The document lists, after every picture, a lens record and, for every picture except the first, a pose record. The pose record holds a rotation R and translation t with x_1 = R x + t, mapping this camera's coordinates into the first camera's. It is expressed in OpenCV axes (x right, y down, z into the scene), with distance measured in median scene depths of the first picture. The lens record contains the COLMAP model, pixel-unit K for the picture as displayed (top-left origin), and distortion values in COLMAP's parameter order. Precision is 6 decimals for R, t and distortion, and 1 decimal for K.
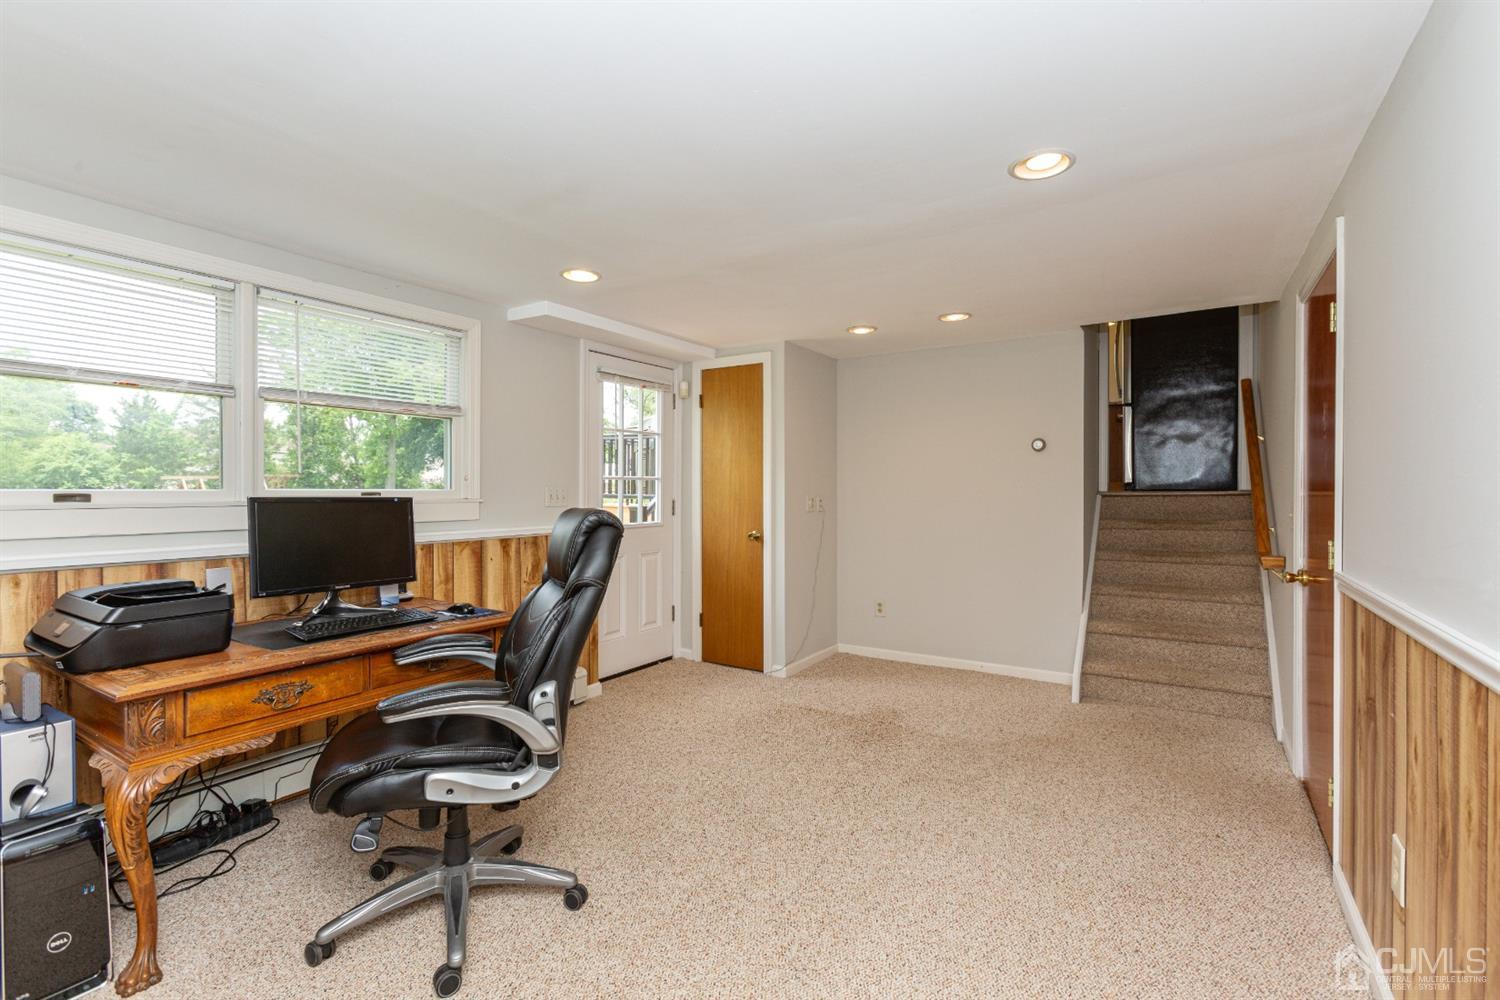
lens RADIAL K [[665.0, 0, 750.5], [0, 665.0, 491.5], [0, 0, 1]] dist [-0.002813, 0.002270]
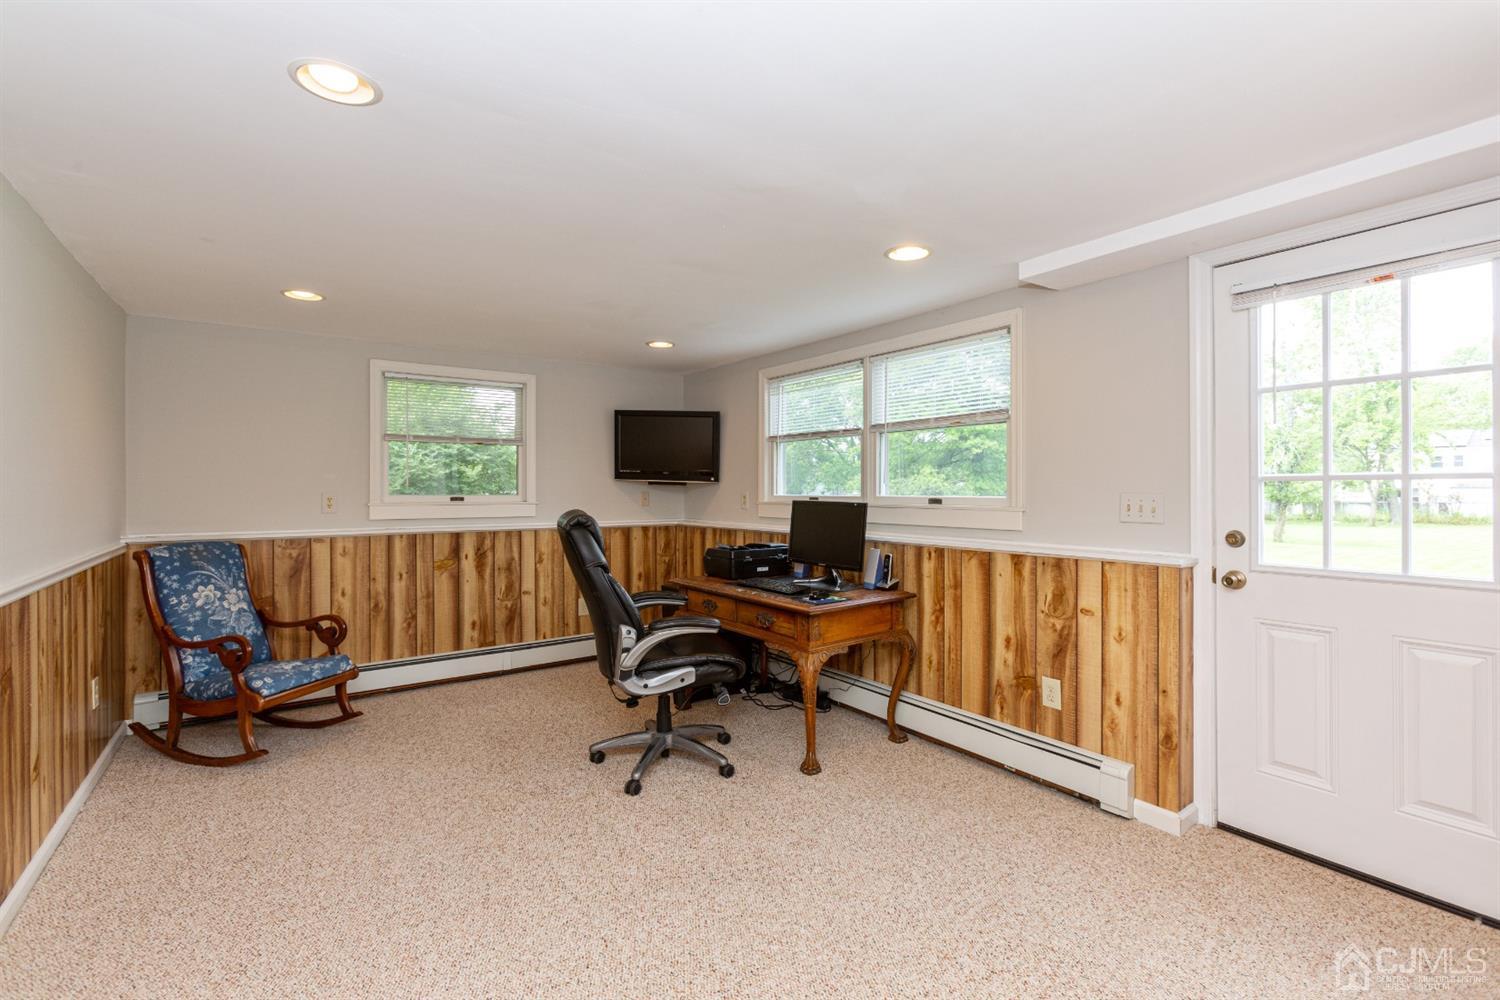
lens RADIAL K [[665.0, 0, 749.3], [0, 665.0, 498.9], [0, 0, 1]] dist [-0.002813, 0.002270]
pose [[-0.355130, -0.000838, -0.934816, 0.597858], [-0.014858, 0.999878, 0.004748, 0.000084], [0.934699, 0.015576, -0.355100, 1.047618]]
